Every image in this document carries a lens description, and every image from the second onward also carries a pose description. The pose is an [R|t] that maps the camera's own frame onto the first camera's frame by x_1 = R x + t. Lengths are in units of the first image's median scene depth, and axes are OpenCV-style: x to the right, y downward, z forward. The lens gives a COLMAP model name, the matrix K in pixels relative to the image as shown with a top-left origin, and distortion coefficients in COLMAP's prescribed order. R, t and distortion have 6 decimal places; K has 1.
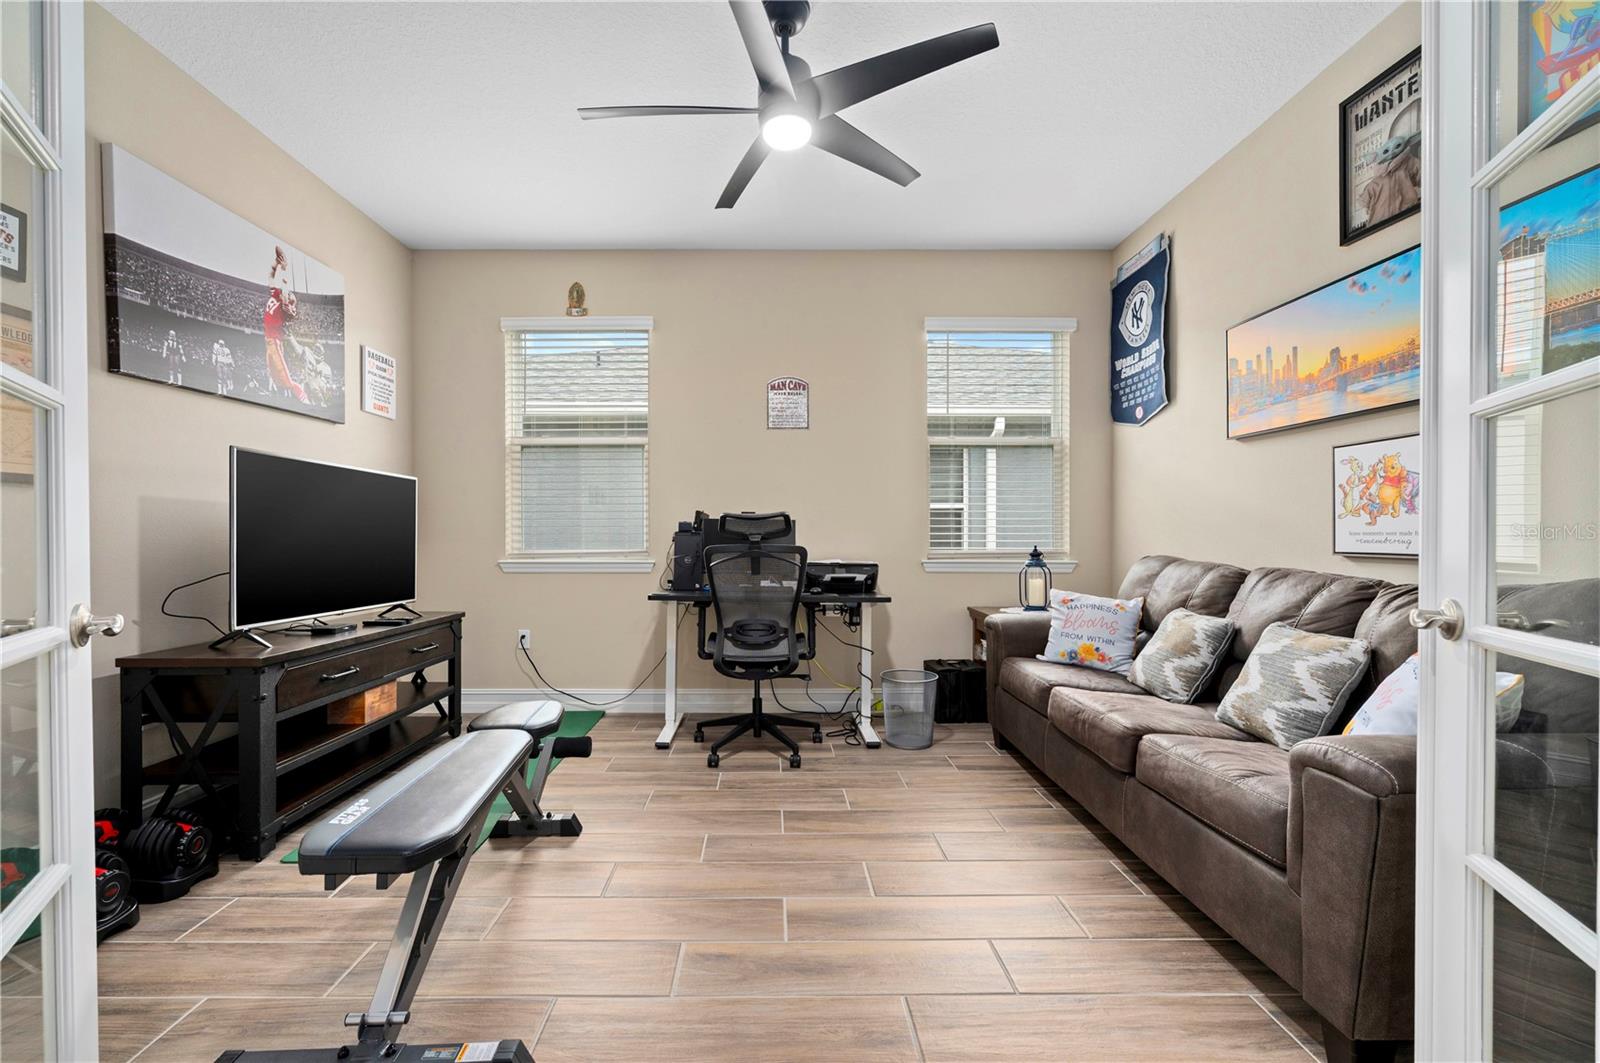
lens RADIAL K [[657.2, 0, 786.1], [0, 657.2, 540.9], [0, 0, 1]] dist [-0.000700, -0.000481]
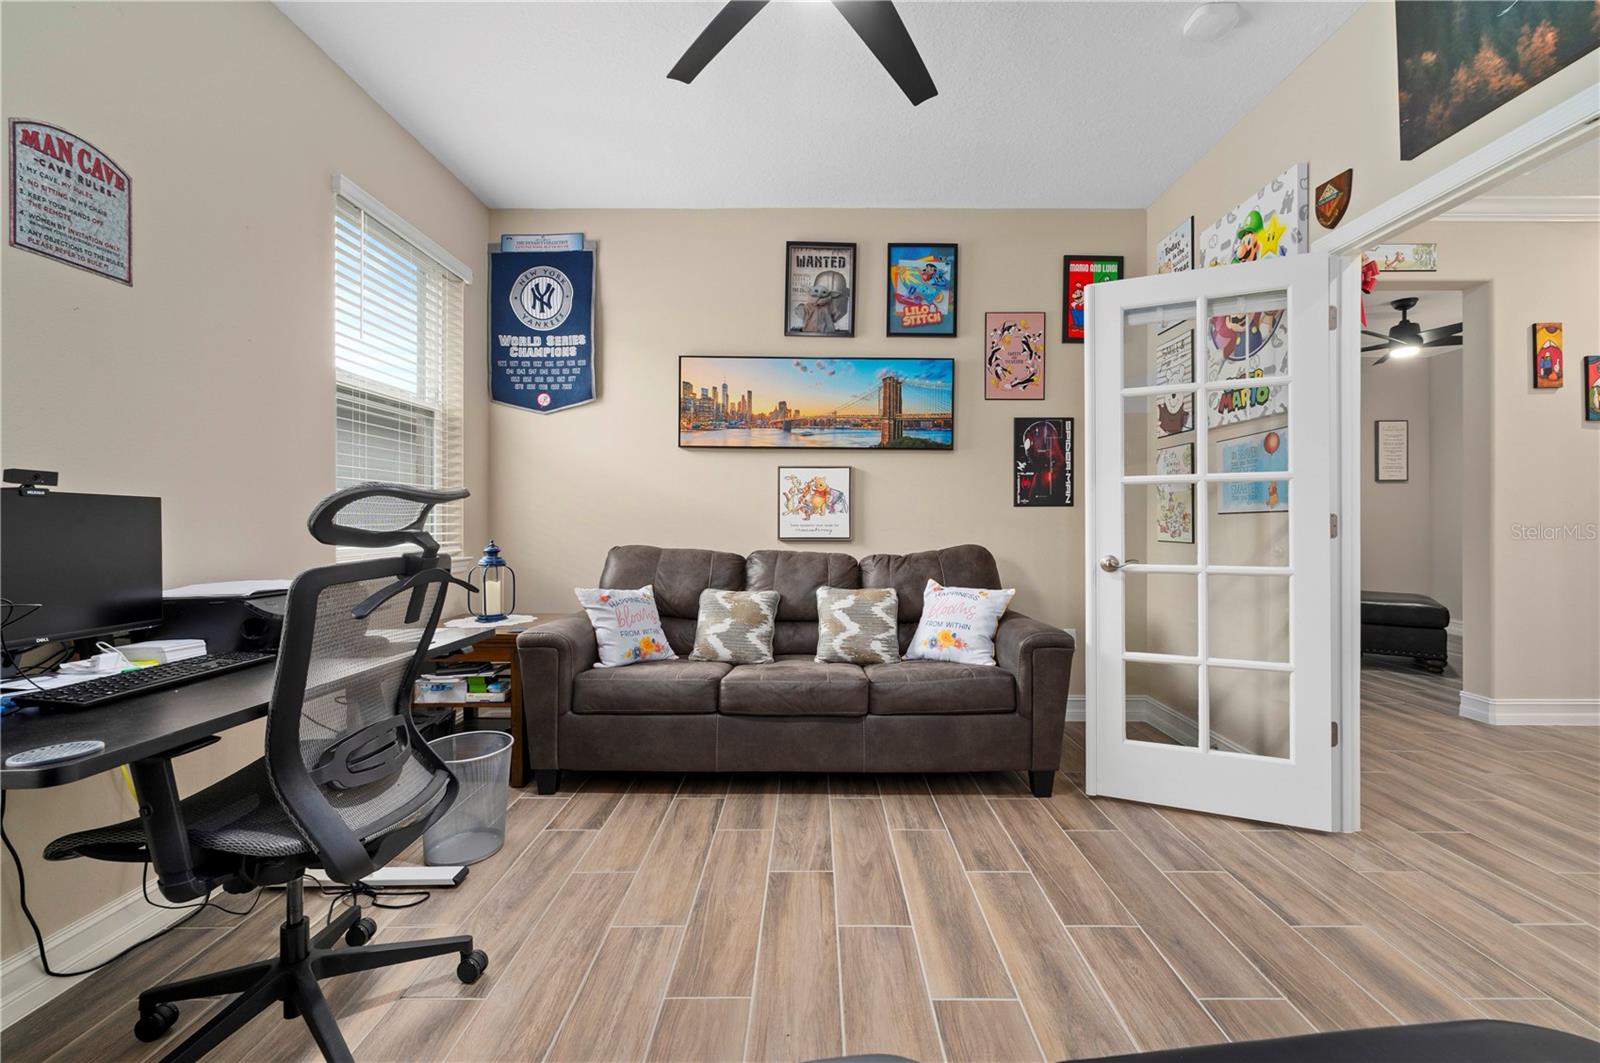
lens RADIAL K [[657.2, 0, 792.4], [0, 657.2, 516.7], [0, 0, 1]] dist [-0.000700, -0.000481]
pose [[0.014824, 0.005206, 0.999877, -0.461771], [0.007152, 0.999960, -0.005312, -0.016109], [-0.999865, 0.007230, 0.014786, 0.671257]]
